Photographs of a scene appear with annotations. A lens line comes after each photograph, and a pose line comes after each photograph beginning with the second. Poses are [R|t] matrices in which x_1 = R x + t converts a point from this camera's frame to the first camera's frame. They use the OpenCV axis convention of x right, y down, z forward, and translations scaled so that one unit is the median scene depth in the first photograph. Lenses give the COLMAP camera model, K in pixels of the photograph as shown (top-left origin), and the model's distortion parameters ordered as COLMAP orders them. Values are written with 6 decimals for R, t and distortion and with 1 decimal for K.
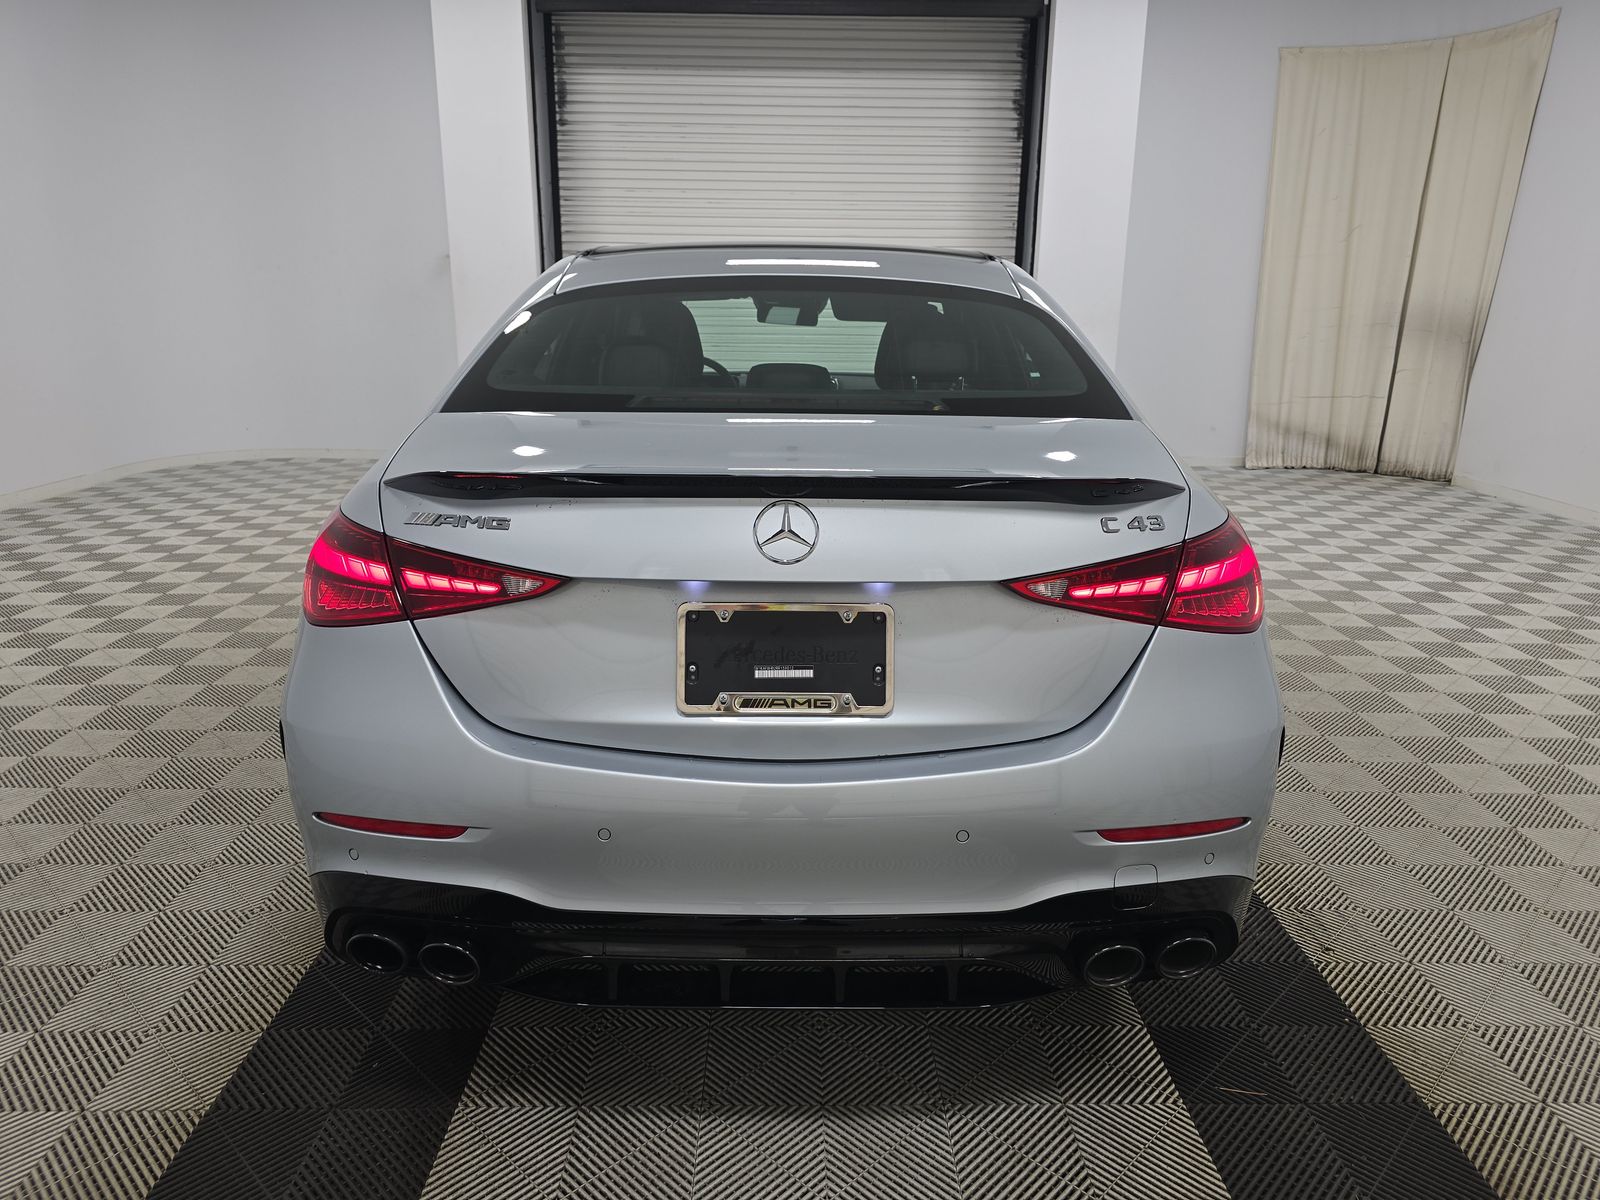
lens RADIAL K [[1094.0, 0, 800.0], [0, 1094.0, 600.0], [0, 0, 1]] dist [-0.000176, -0.003125]
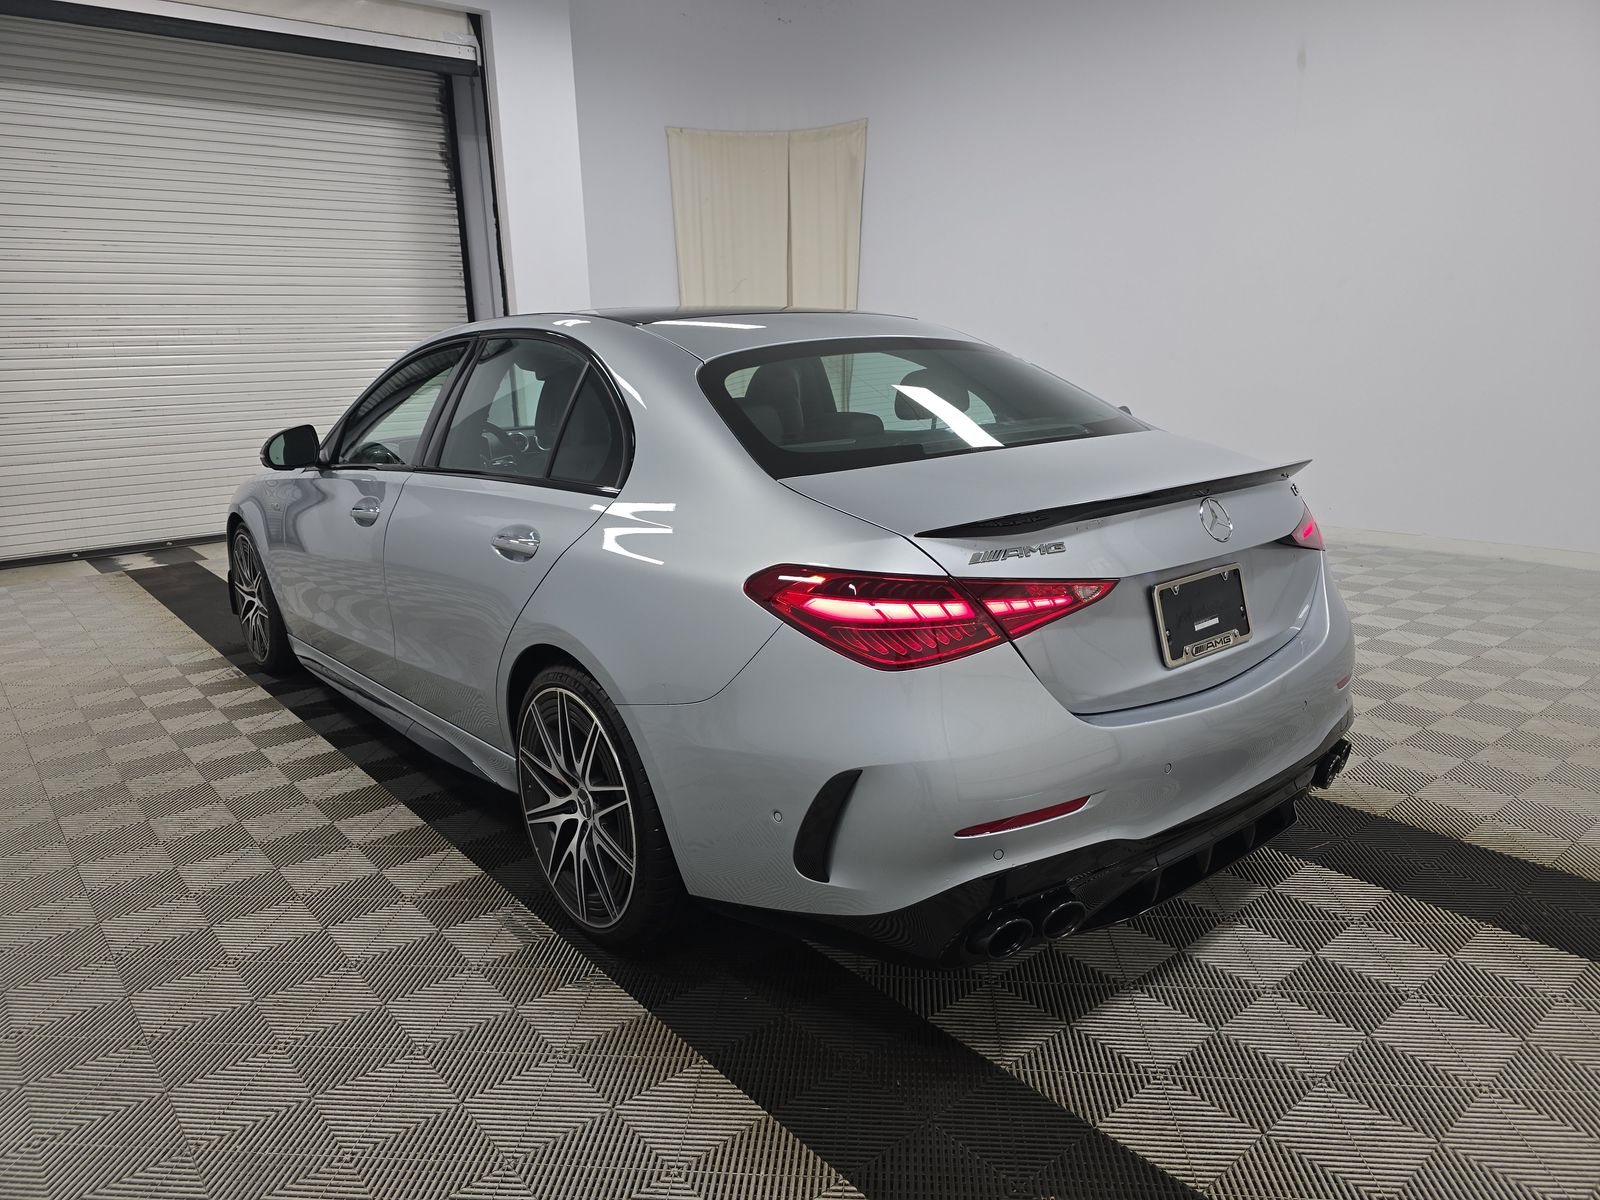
lens RADIAL K [[1083.3, 0, 800.0], [0, 1083.3, 600.0], [0, 0, 1]] dist [0.001911, -0.004179]
pose [[0.775564, -0.172879, 0.607135, -0.250437], [0.192227, 0.980771, 0.033716, -0.021823], [-0.601289, 0.090559, 0.793883, 0.043469]]
